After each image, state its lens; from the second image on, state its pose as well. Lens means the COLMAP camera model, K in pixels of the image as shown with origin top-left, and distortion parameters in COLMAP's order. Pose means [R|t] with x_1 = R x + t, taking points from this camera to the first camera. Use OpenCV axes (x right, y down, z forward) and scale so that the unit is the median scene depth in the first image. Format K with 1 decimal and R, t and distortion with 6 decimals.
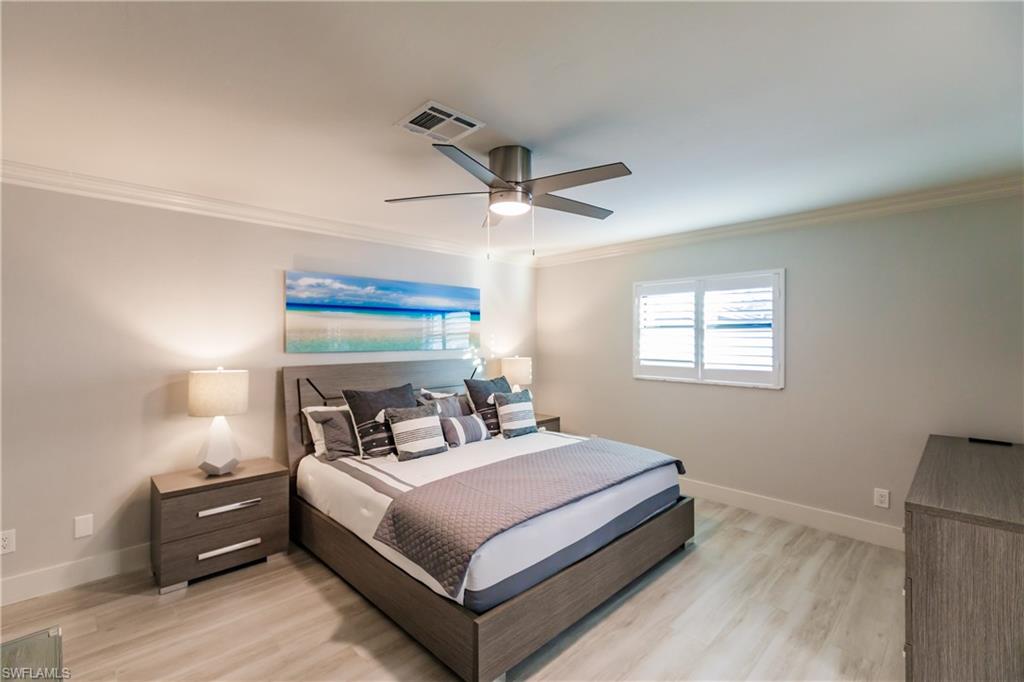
lens RADIAL K [[457.6, 0, 510.3], [0, 457.6, 336.5], [0, 0, 1]] dist [0.002643, -0.001304]
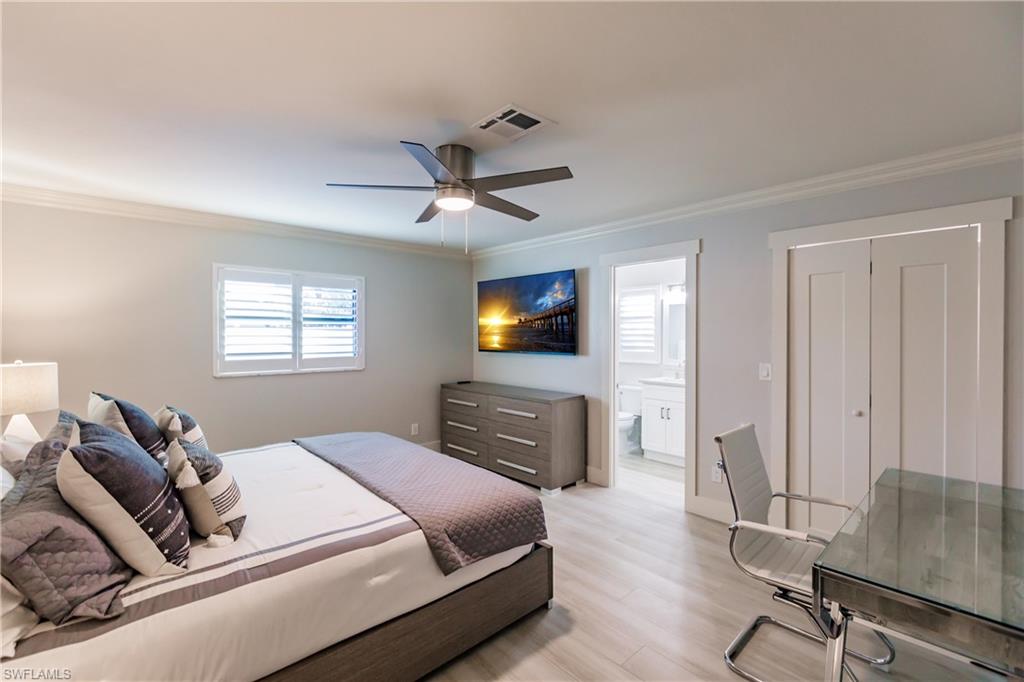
lens RADIAL K [[457.6, 0, 508.0], [0, 457.6, 330.0], [0, 0, 1]] dist [0.002643, -0.001304]
pose [[0.037361, 0.004273, 0.999293, -1.307284], [-0.004786, 0.999980, -0.004097, 0.012267], [-0.999290, -0.004629, 0.037380, 1.021061]]
